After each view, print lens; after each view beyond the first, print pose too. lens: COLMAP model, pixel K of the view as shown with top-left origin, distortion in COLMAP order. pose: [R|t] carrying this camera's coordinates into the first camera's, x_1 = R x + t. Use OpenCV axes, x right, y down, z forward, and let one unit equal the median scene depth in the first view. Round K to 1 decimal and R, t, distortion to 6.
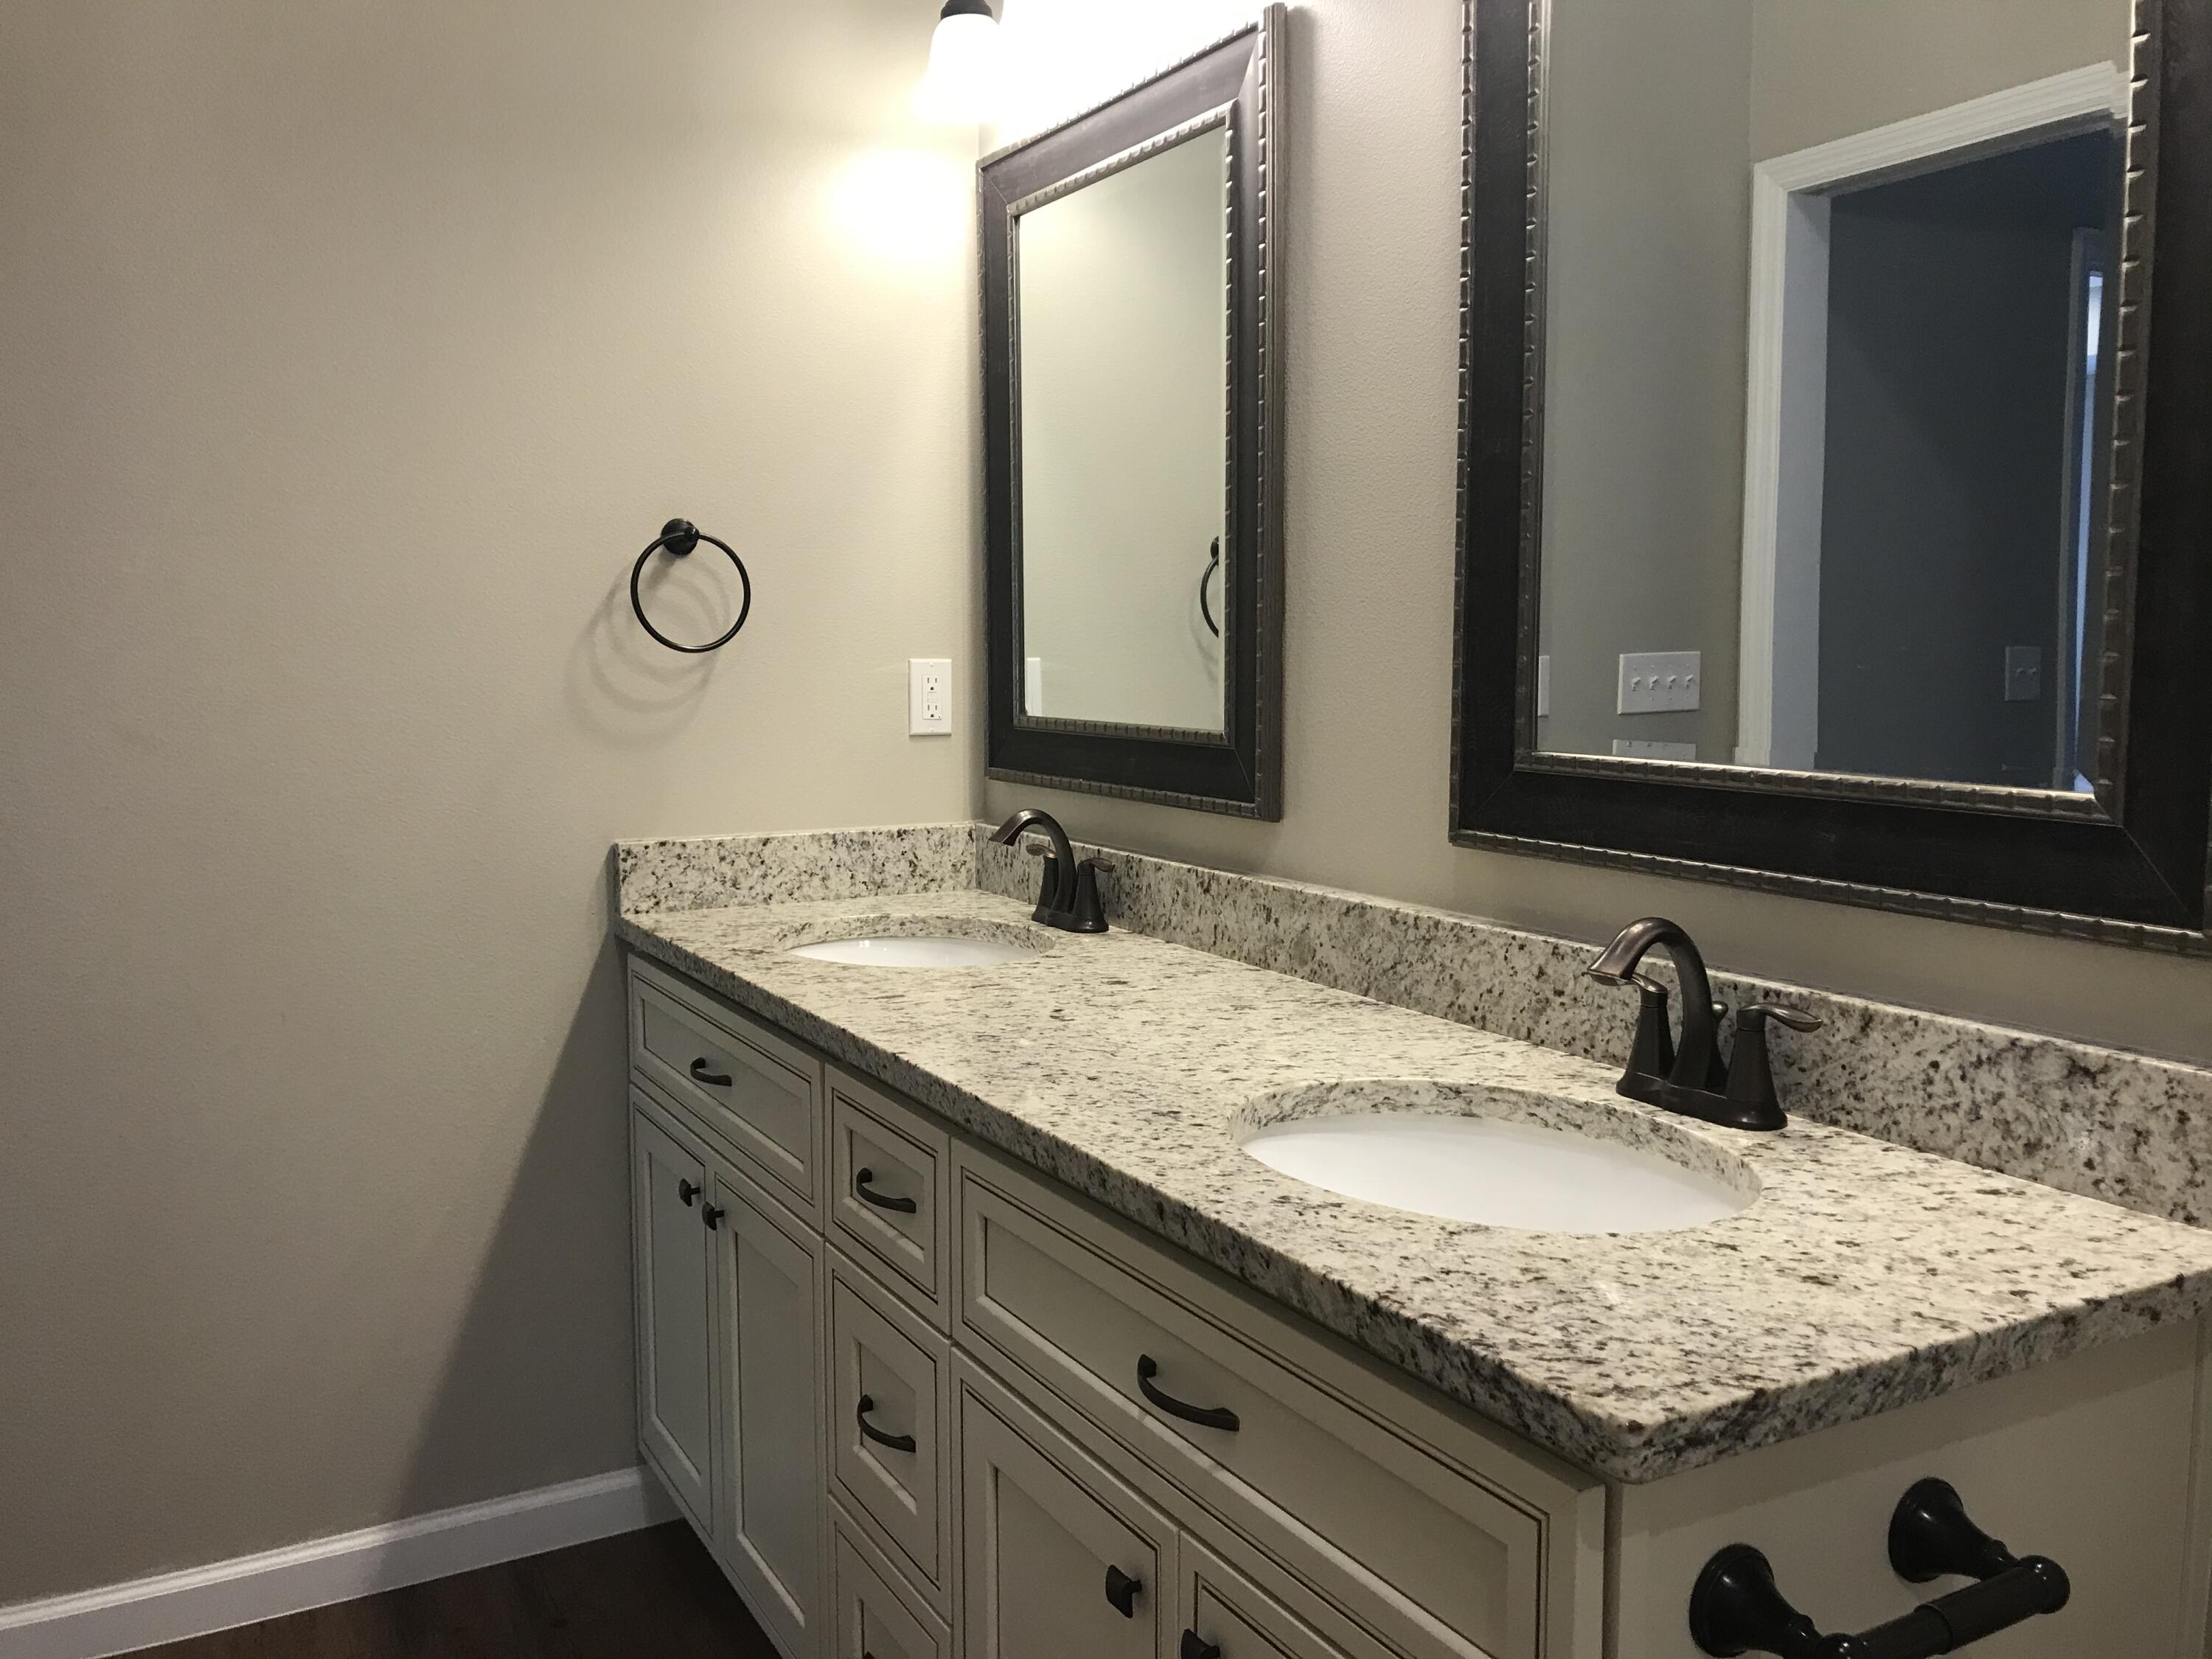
lens RADIAL K [[1816.4, 0, 1097.0], [0, 1816.4, 829.6], [0, 0, 1]] dist [0.042295, -0.057308]
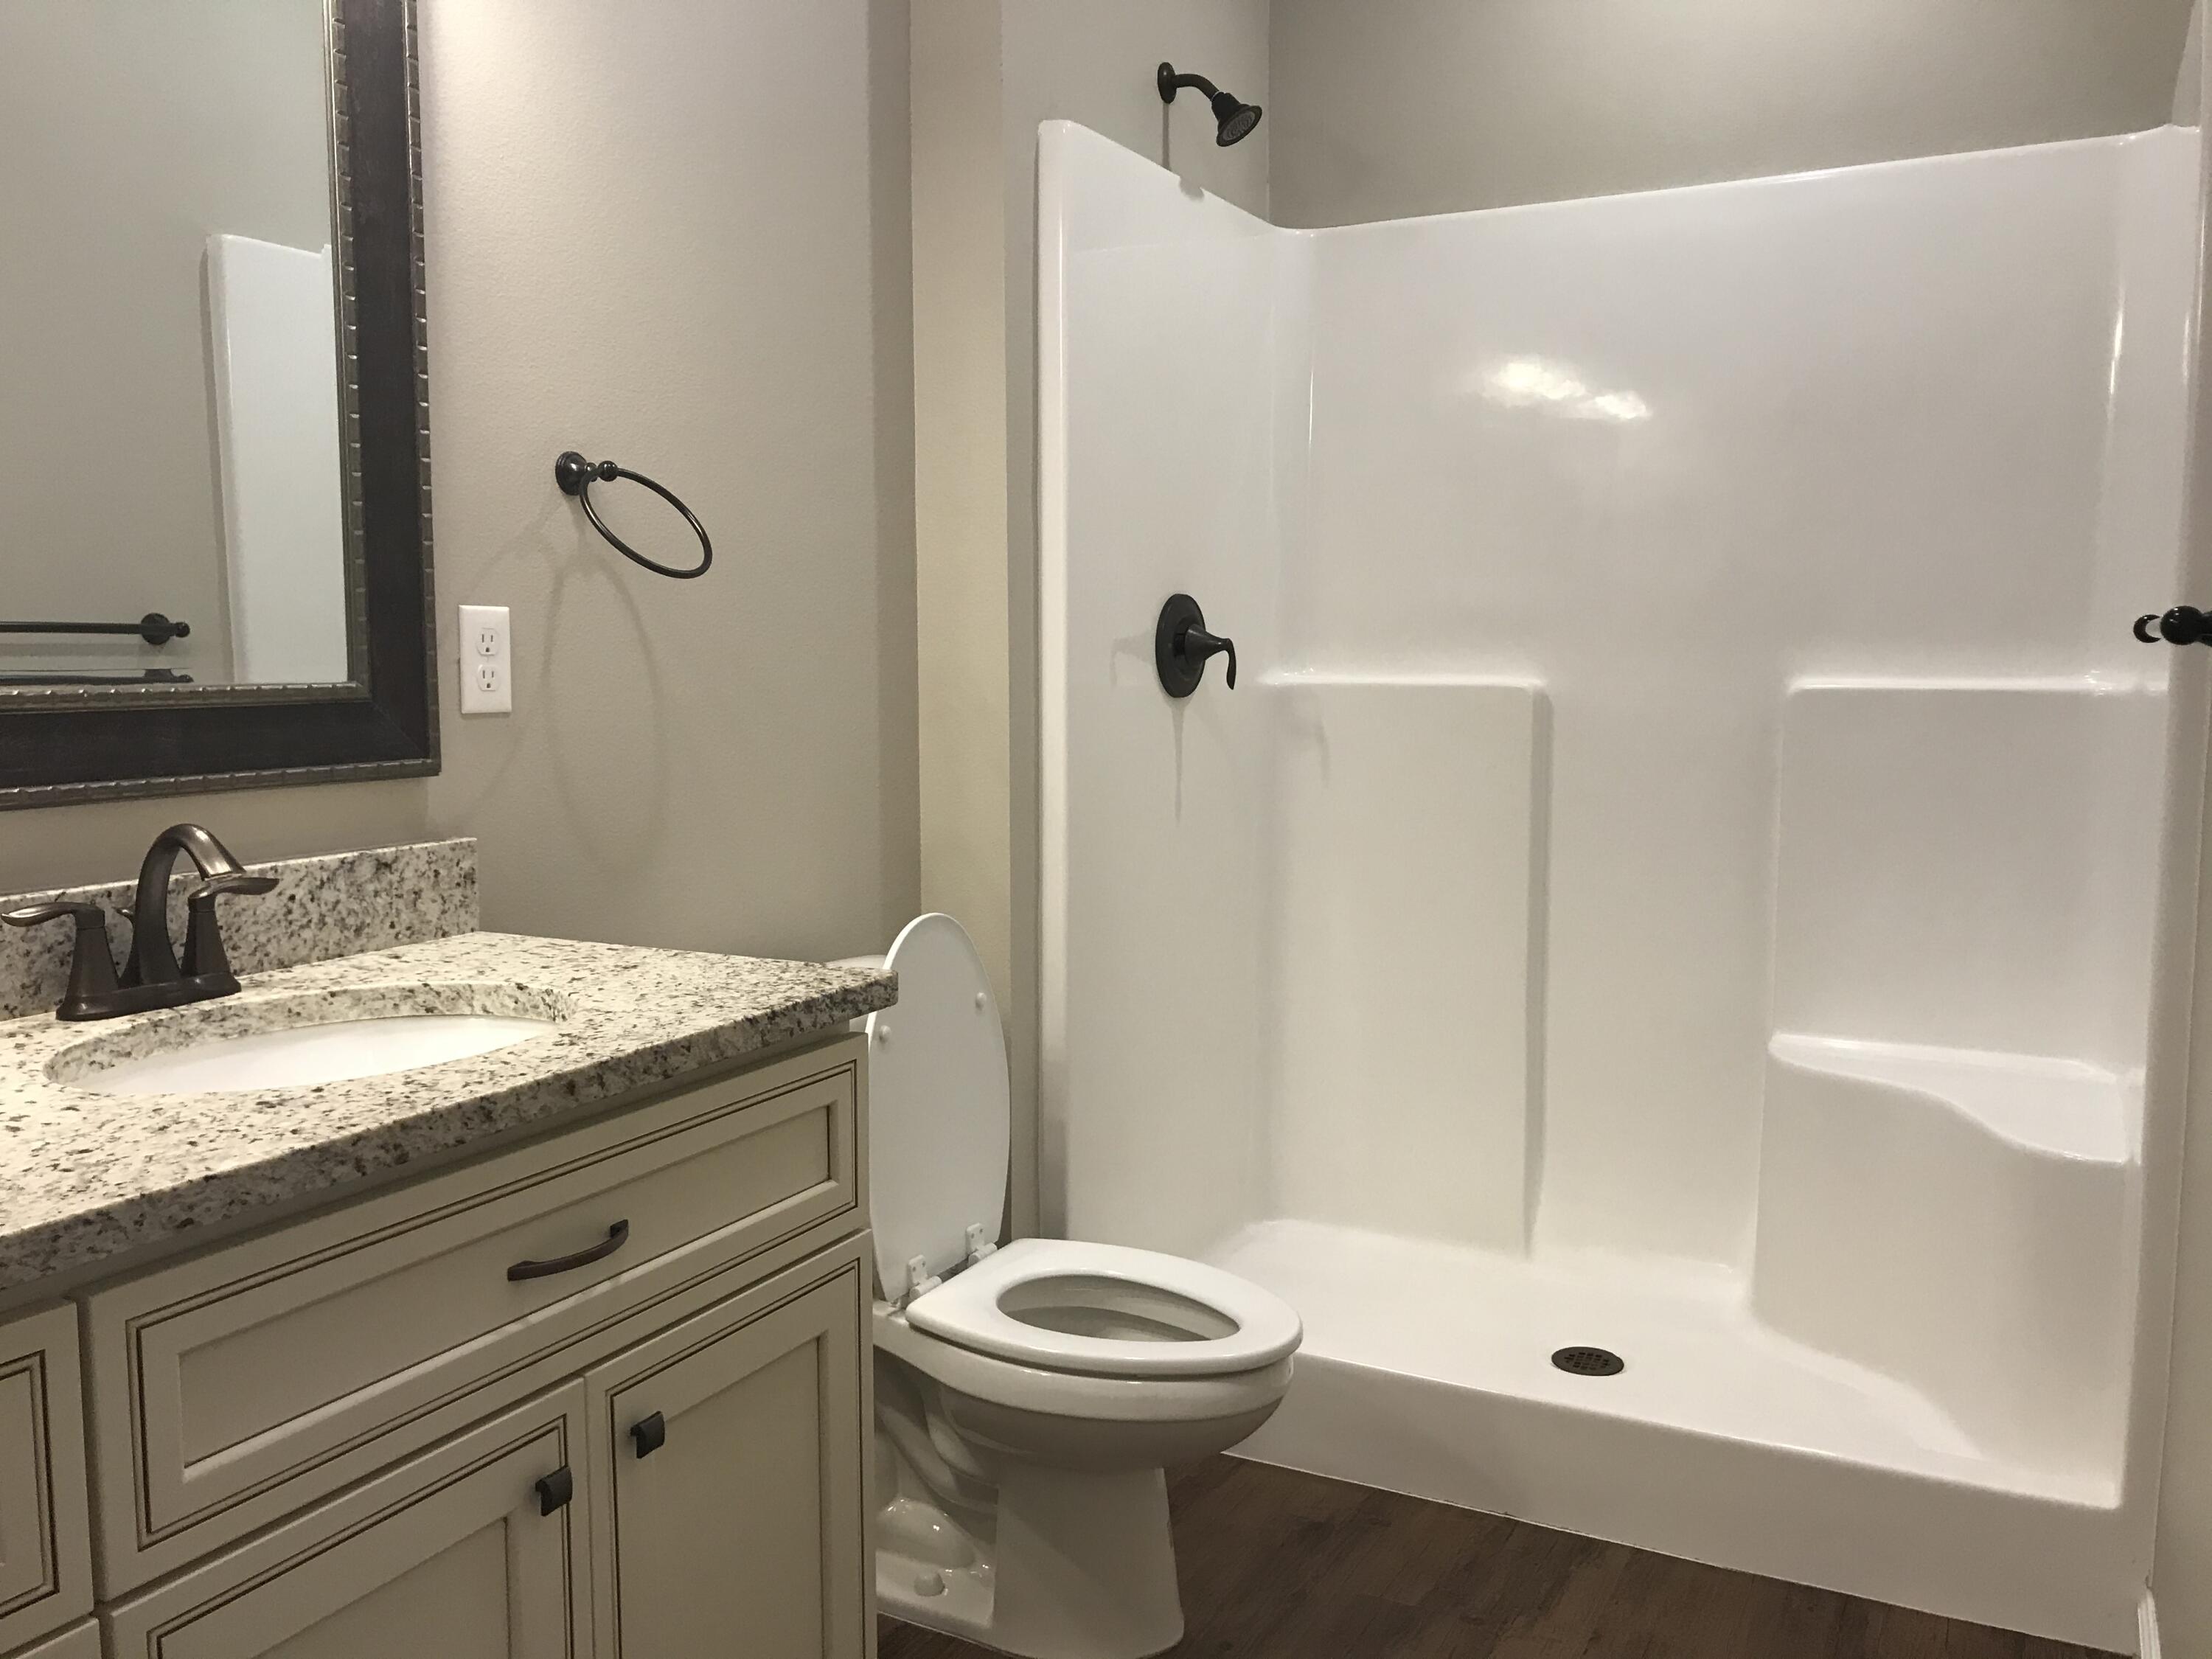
lens RADIAL K [[1816.4, 0, 1100.1], [0, 1816.4, 827.9], [0, 0, 1]] dist [0.042295, -0.057308]
pose [[-0.553618, -0.083869, 0.828537, -0.984126], [0.088970, 0.983265, 0.158981, -0.080994], [-0.828004, 0.161729, -0.536891, 1.259698]]
